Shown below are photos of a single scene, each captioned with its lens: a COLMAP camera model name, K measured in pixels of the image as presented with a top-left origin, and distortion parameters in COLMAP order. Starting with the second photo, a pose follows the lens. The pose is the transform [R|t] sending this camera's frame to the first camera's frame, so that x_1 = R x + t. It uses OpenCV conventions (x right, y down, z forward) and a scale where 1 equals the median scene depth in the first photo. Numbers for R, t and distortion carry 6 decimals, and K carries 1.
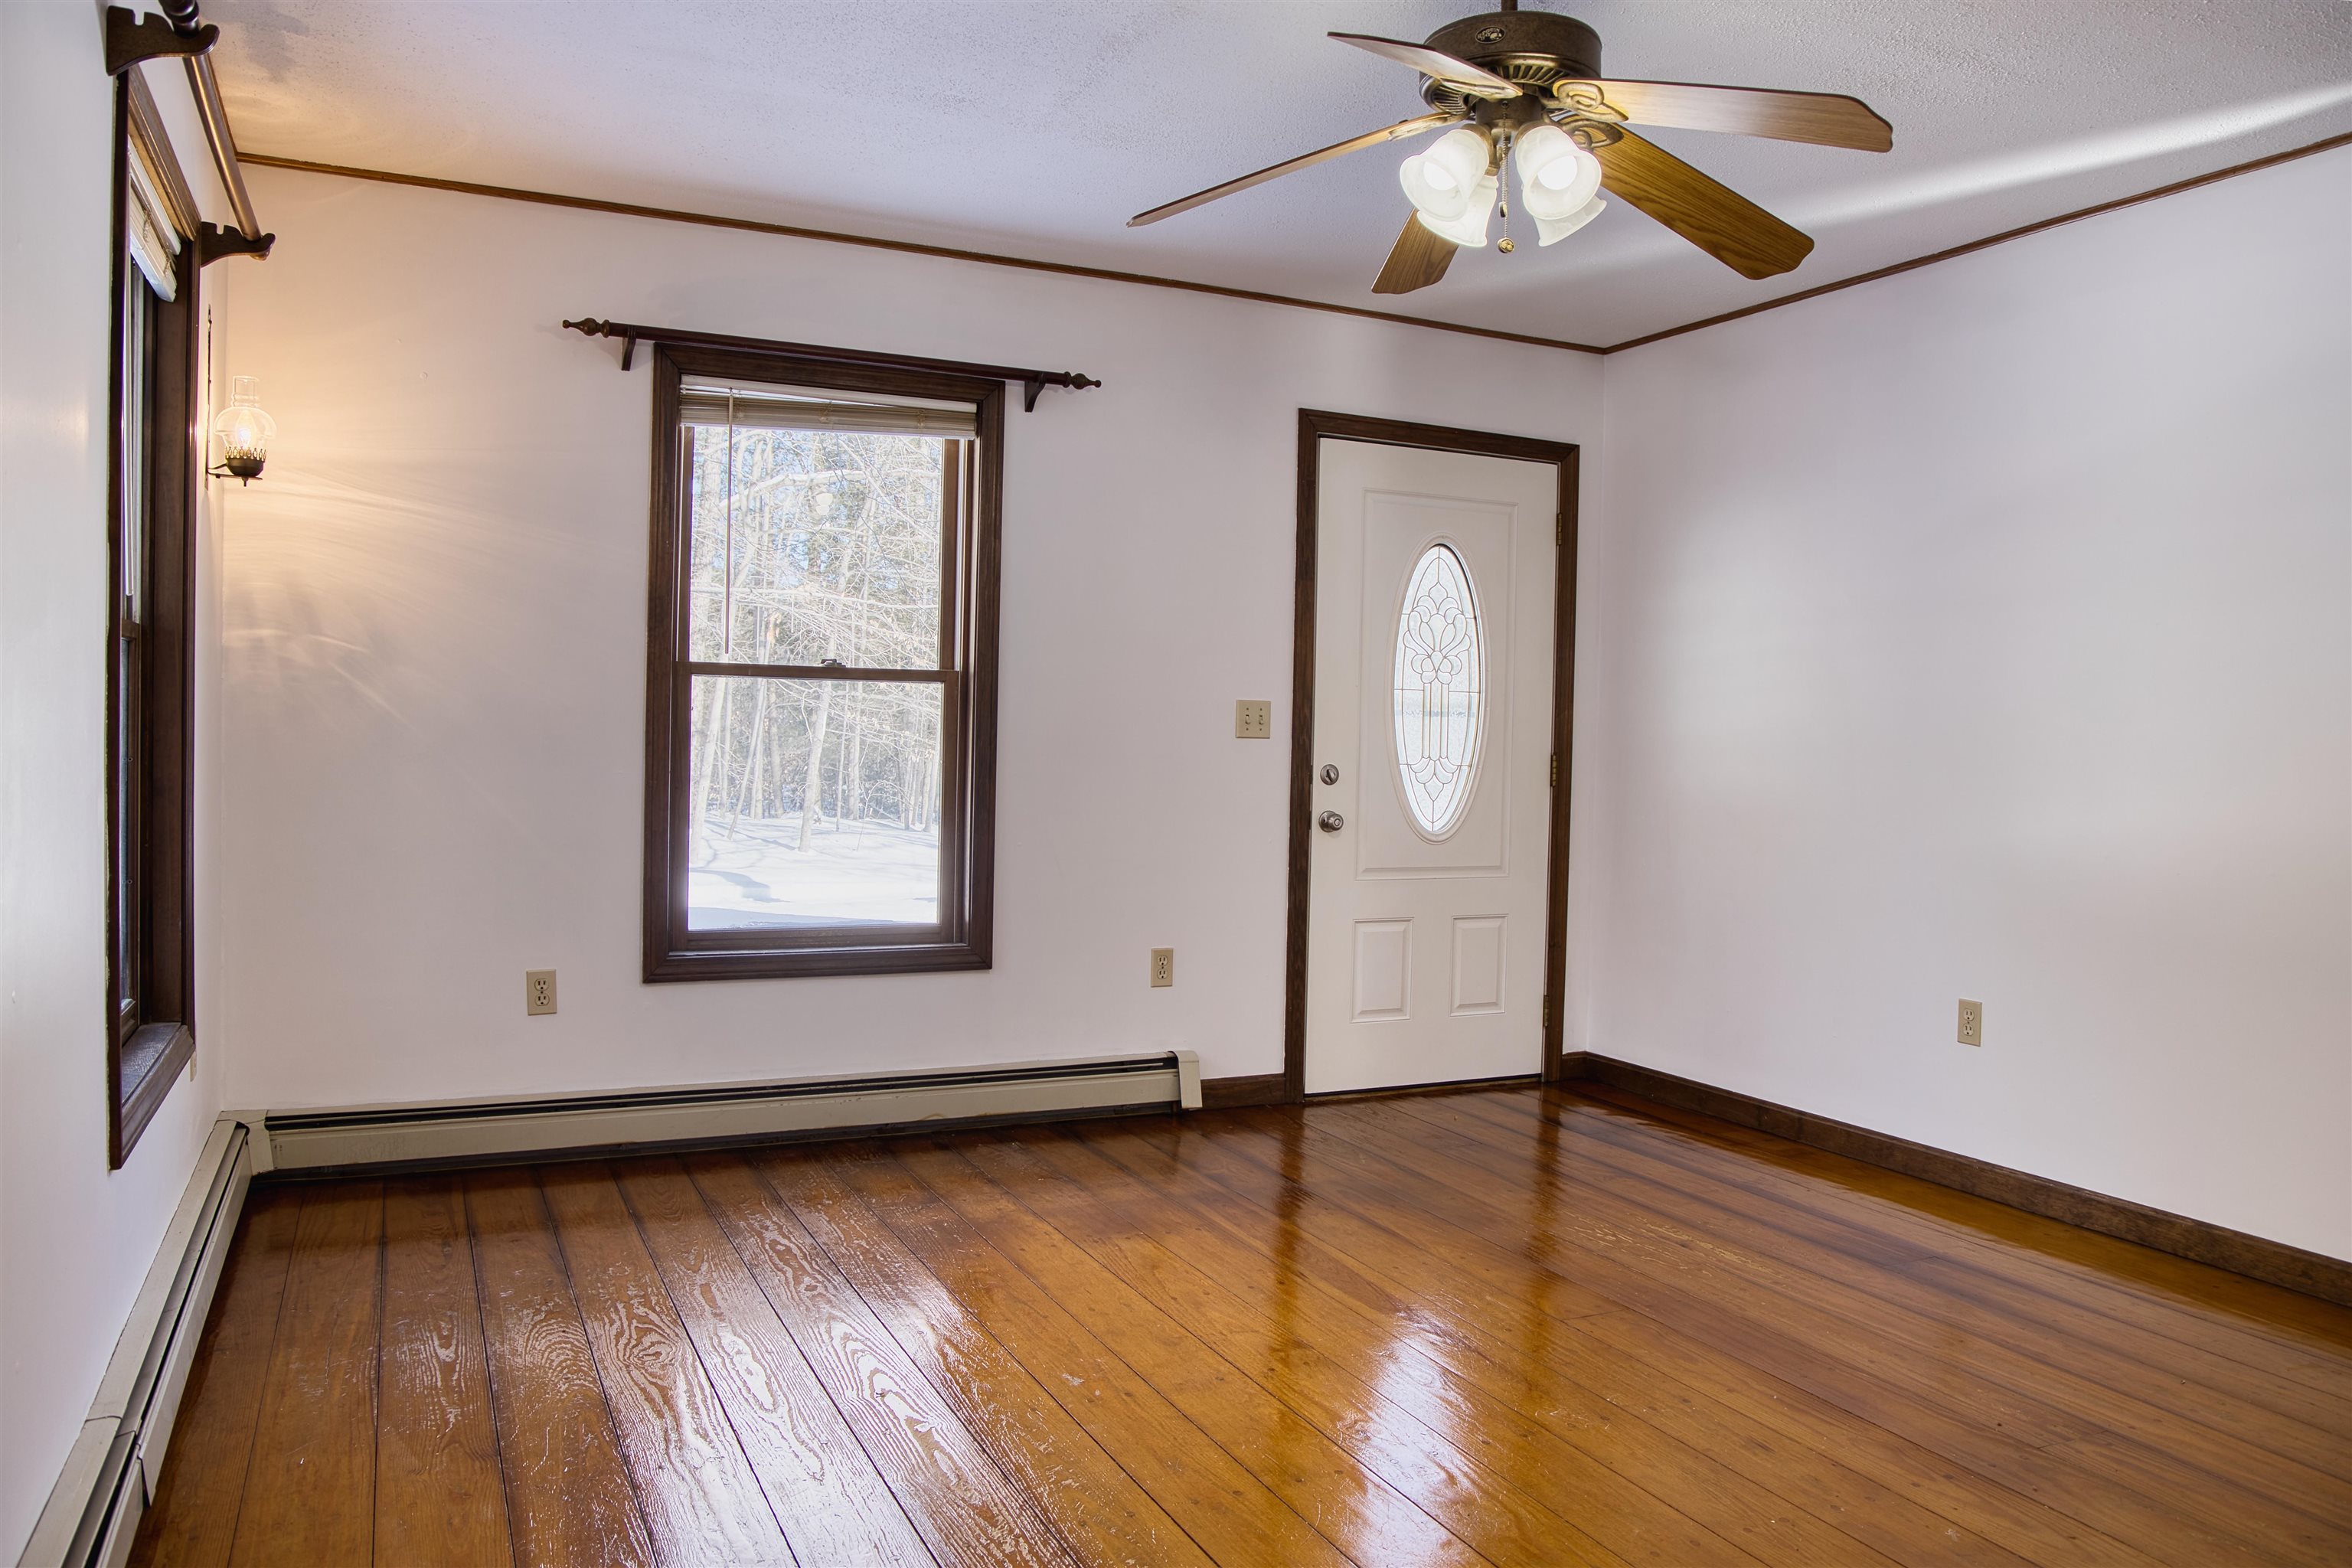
lens RADIAL K [[1643.9, 0, 1176.0], [0, 1643.9, 784.0], [0, 0, 1]] dist [-0.074439, 0.054573]
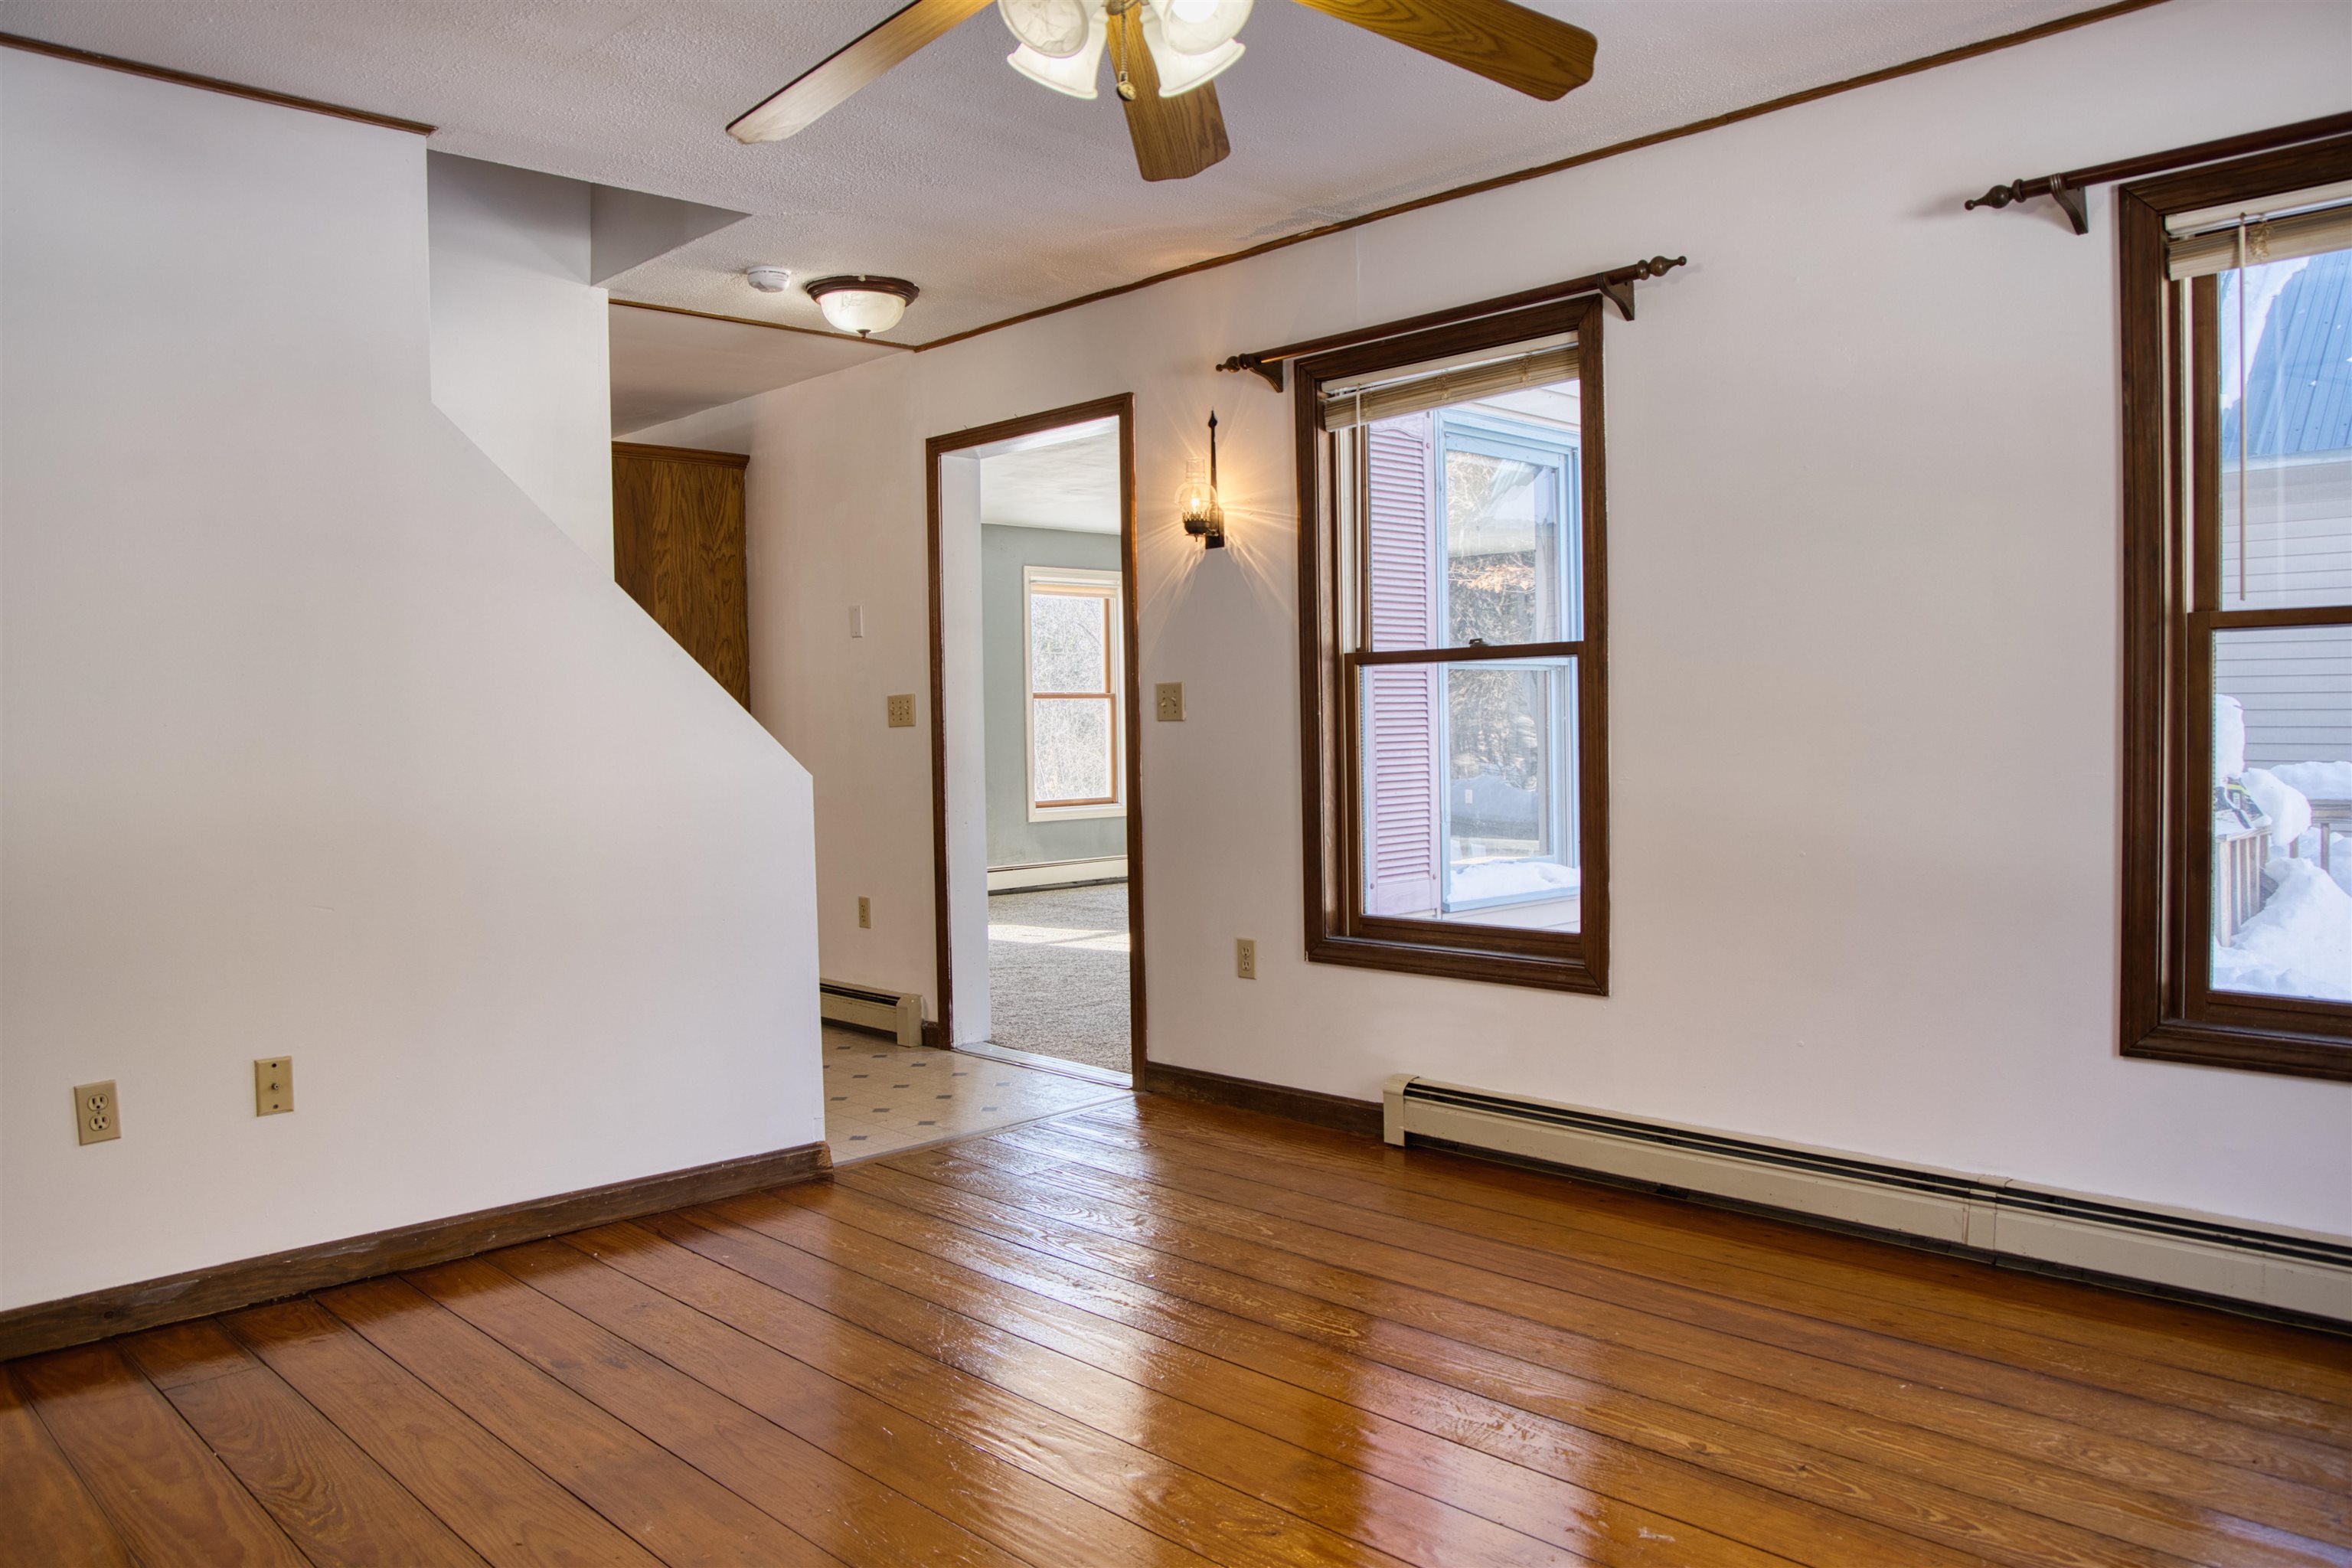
lens RADIAL K [[1643.9, 0, 1176.0], [0, 1643.9, 784.0], [0, 0, 1]] dist [-0.074439, 0.054573]
pose [[0.329715, 0.010719, -0.944020, 0.609104], [0.001627, 0.999928, 0.011922, -0.005185], [0.944079, -0.005467, 0.329674, 0.519908]]
